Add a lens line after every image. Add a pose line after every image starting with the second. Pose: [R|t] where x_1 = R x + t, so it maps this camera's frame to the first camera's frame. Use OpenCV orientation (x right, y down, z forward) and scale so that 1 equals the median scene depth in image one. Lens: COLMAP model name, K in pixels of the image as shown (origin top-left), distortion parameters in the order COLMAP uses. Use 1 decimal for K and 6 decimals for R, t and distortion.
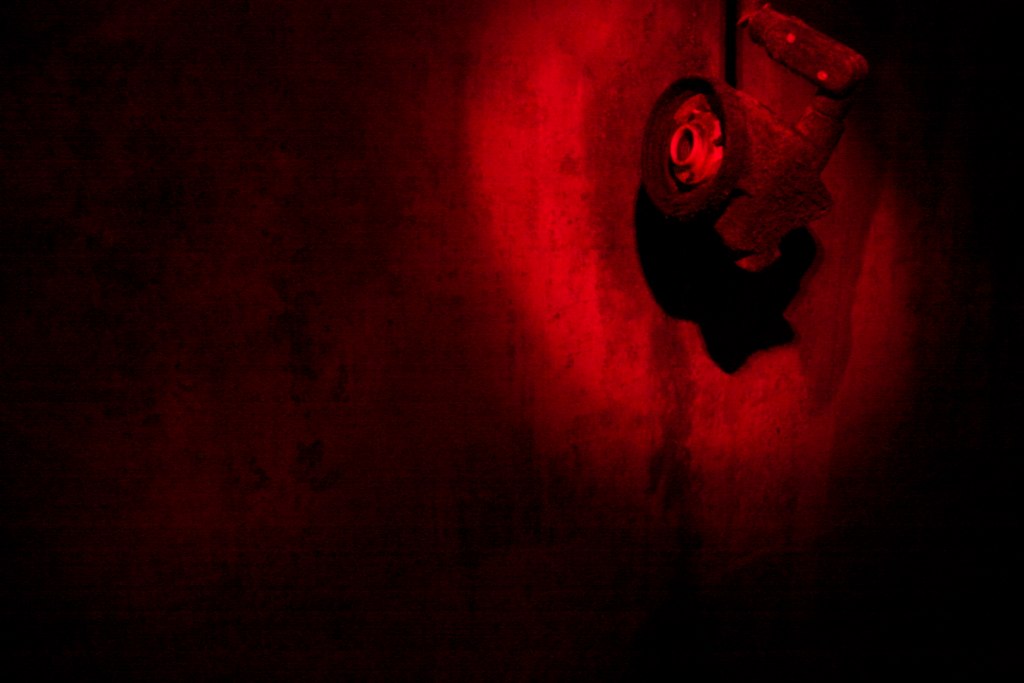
lens RADIAL K [[866.6, 0, 512.3], [0, 866.6, 339.7], [0, 0, 1]] dist [-0.169644, 0.048230]
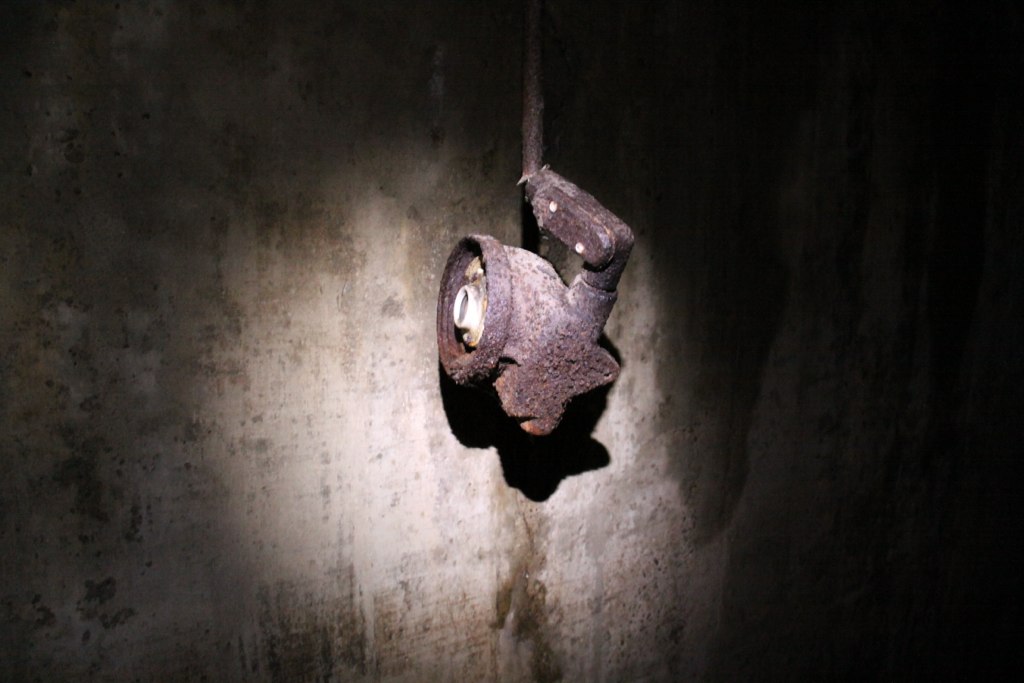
lens RADIAL K [[866.6, 0, 513.5], [0, 866.6, 346.2], [0, 0, 1]] dist [-0.169644, 0.048230]
pose [[0.998684, 0.034016, -0.038385, 0.246354], [-0.036221, 0.997642, -0.058294, -0.104174], [0.036312, 0.059608, 0.997561, 0.006950]]
